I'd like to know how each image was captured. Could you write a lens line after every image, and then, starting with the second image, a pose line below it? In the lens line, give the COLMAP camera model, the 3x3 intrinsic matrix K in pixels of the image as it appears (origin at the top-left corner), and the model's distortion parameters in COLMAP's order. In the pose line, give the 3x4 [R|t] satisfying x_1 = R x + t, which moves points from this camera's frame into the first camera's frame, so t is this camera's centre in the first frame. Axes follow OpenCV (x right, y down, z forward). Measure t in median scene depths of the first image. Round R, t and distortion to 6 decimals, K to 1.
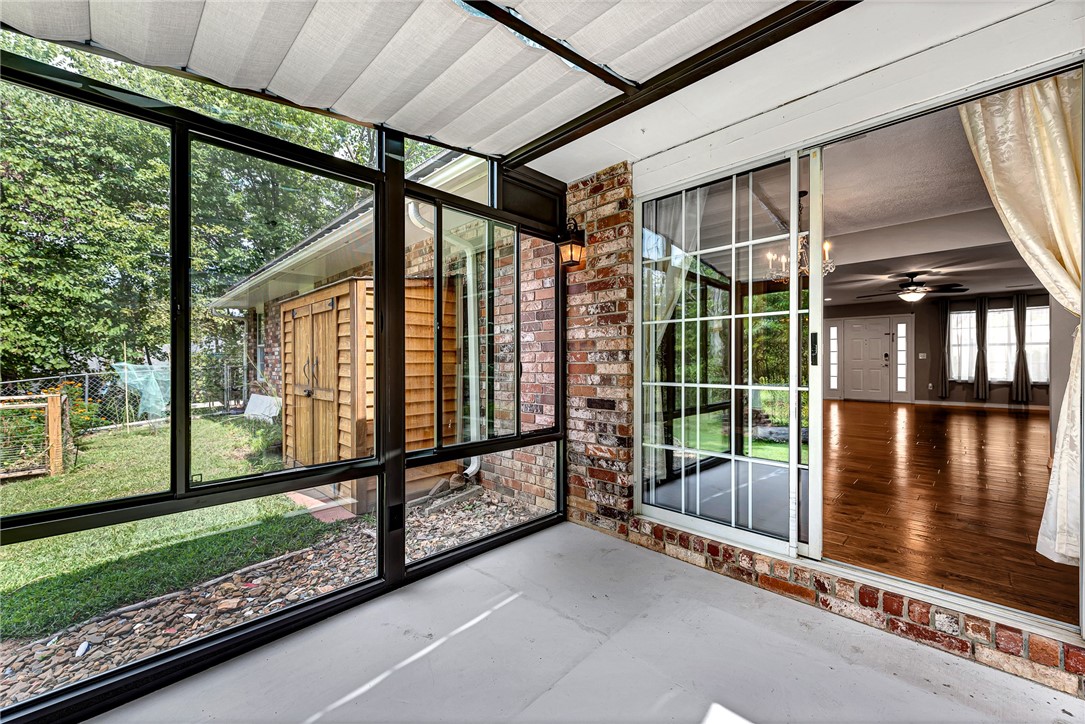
lens RADIAL K [[429.7, 0, 543.1], [0, 429.7, 365.5], [0, 0, 1]] dist [0.000992, 0.000125]
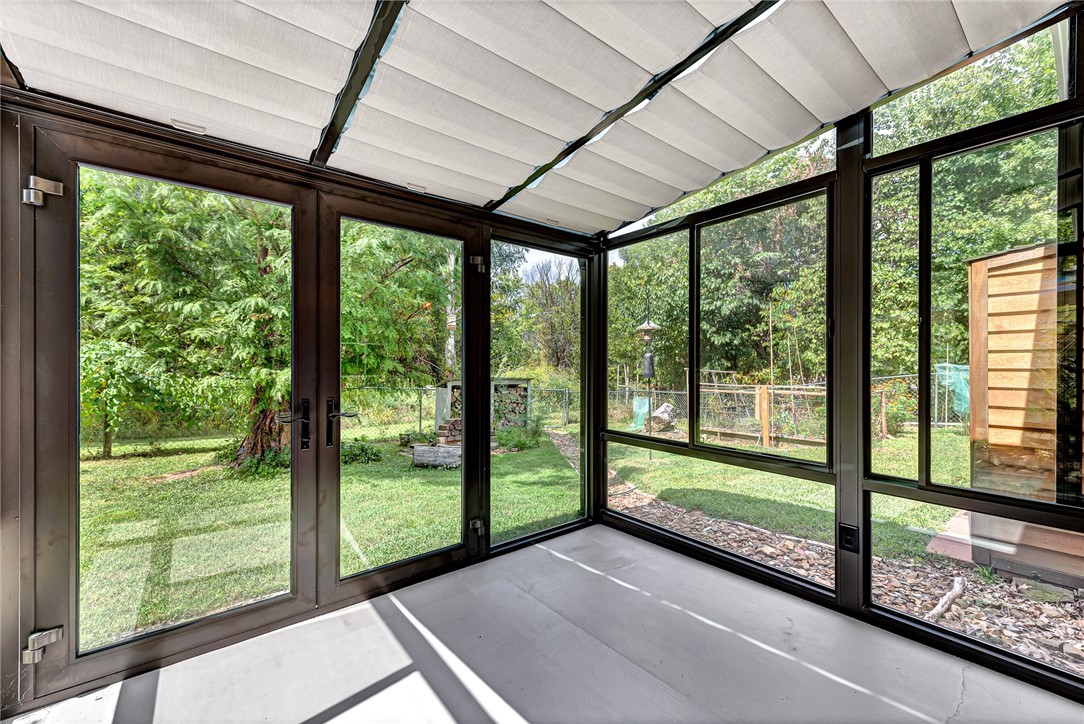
lens RADIAL K [[423.5, 0, 541.0], [0, 423.5, 363.1], [0, 0, 1]] dist [0.011972, -0.003496]
pose [[-0.111415, 0.001225, -0.993773, 0.497280], [-0.006509, 0.999977, 0.001962, -0.011421], [0.993753, 0.006687, -0.111404, 0.351372]]
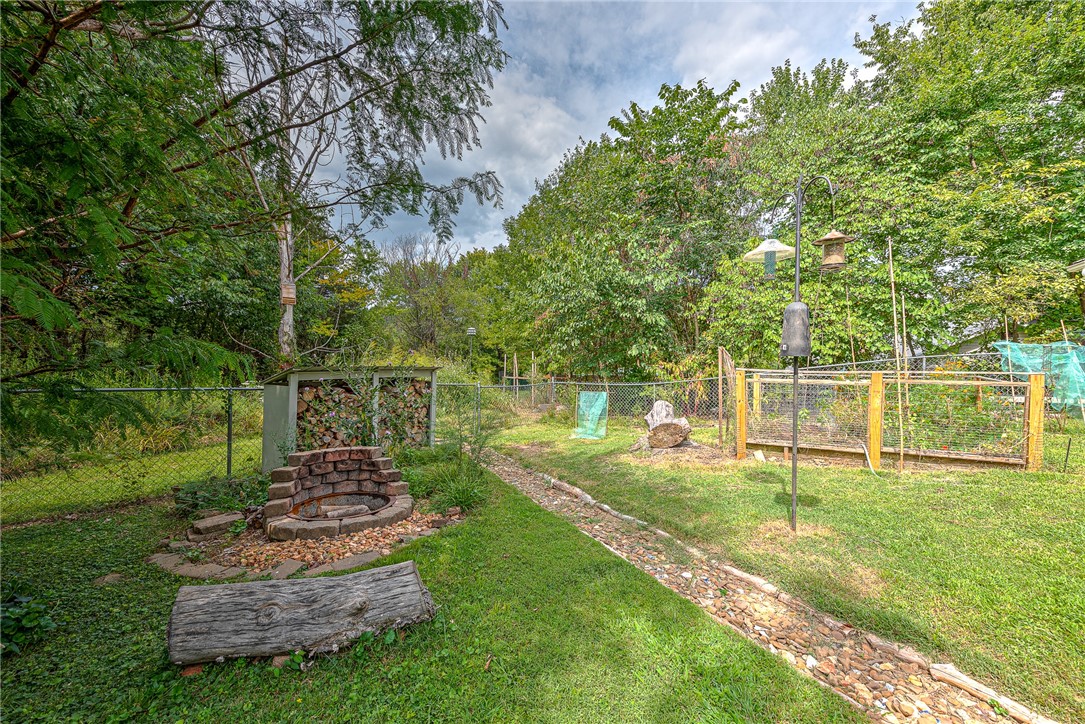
lens RADIAL K [[423.9, 0, 541.5], [0, 423.9, 363.1], [0, 0, 1]] dist [0.011972, -0.003496]
pose [[0.219590, 0.018050, -0.975425, -0.989530], [-0.006669, 0.999833, 0.017000, 0.077466], [0.975569, 0.002772, 0.219674, -0.190878]]
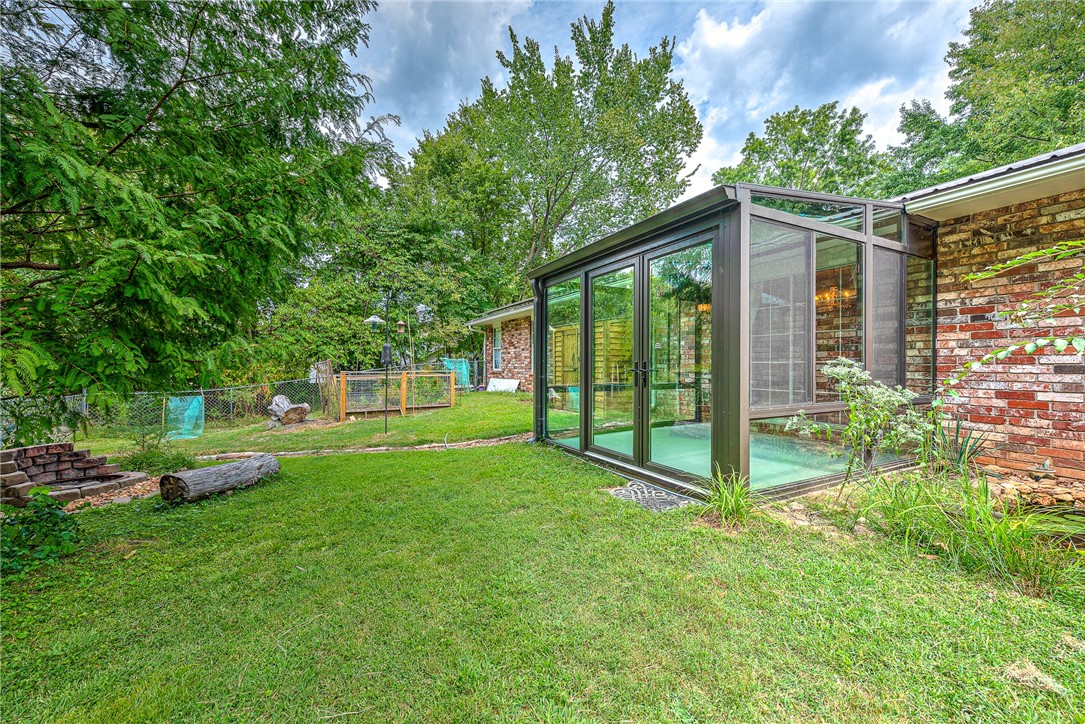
lens RADIAL K [[423.9, 0, 541.5], [0, 423.9, 363.1], [0, 0, 1]] dist [0.011972, -0.003496]
pose [[0.953228, 0.003566, -0.302230, -0.081751], [-0.006368, 0.999945, -0.008287, 0.078574], [0.302184, 0.009824, 0.953199, -1.689714]]
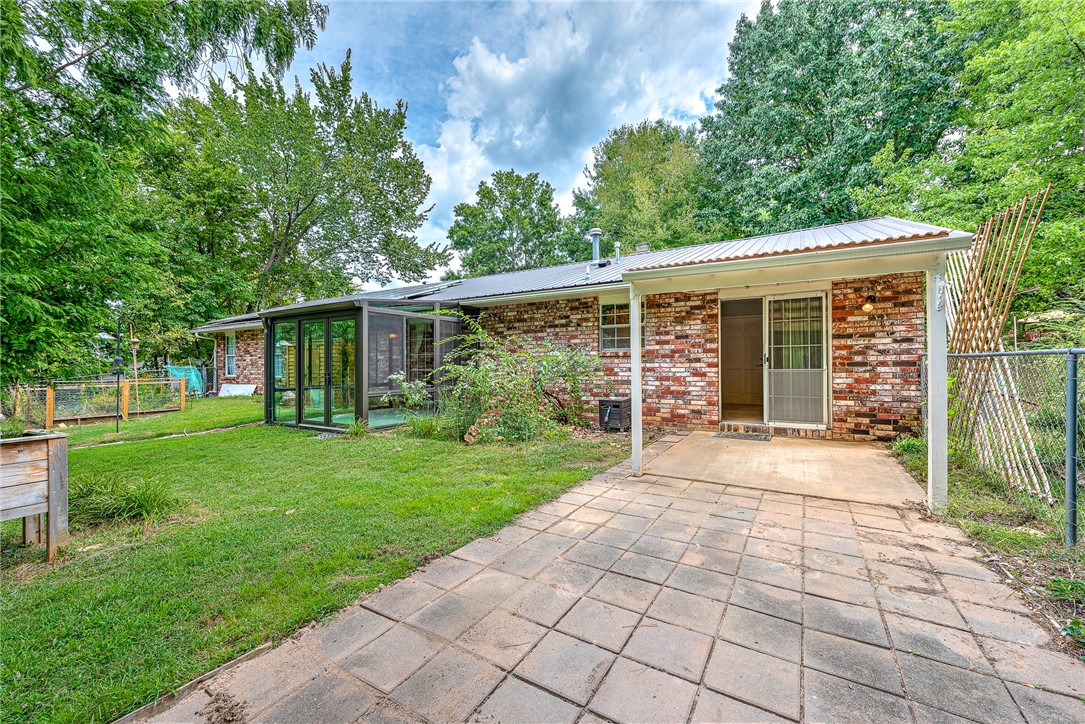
lens RADIAL K [[423.9, 0, 541.5], [0, 423.9, 363.1], [0, 0, 1]] dist [0.011972, -0.003496]
pose [[0.974640, -0.000094, 0.223779, 0.587912], [0.003289, 0.999898, -0.013904, 0.039578], [-0.223755, 0.014287, 0.974541, -3.356795]]
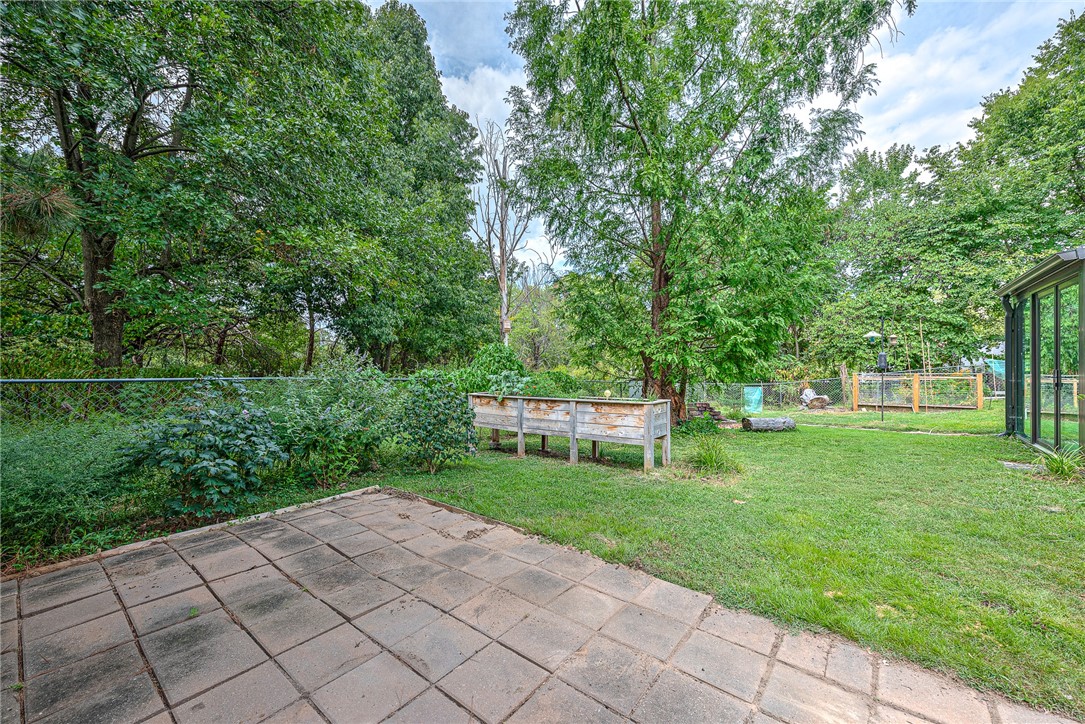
lens RADIAL K [[423.9, 0, 541.5], [0, 423.9, 363.1], [0, 0, 1]] dist [0.011972, -0.003496]
pose [[0.103071, 0.001738, -0.994672, 1.468481], [-0.002788, 0.999995, 0.001458, 0.027551], [0.994670, 0.002623, 0.103075, -2.642805]]
